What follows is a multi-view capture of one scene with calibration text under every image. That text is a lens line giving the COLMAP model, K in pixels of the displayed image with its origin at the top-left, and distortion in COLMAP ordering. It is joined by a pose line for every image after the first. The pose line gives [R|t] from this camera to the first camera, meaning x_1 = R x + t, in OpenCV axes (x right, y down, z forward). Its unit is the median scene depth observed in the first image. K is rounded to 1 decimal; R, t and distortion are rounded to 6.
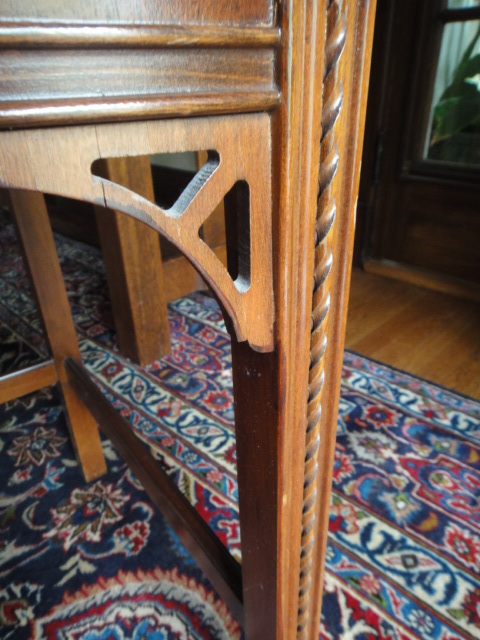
lens RADIAL K [[450.1, 0, 246.1], [0, 450.1, 321.8], [0, 0, 1]] dist [0.011626, -0.003306]
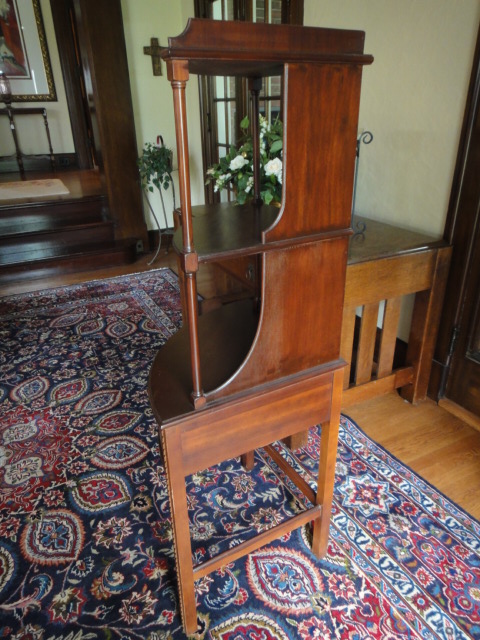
lens RADIAL K [[454.1, 0, 250.8], [0, 454.1, 320.7], [0, 0, 1]] dist [0.007687, 0.000058]
pose [[0.952208, 0.141932, -0.270474, 0.073127], [-0.156862, 0.987025, -0.034293, -0.510151], [0.262097, 0.075081, 0.962116, -1.384031]]
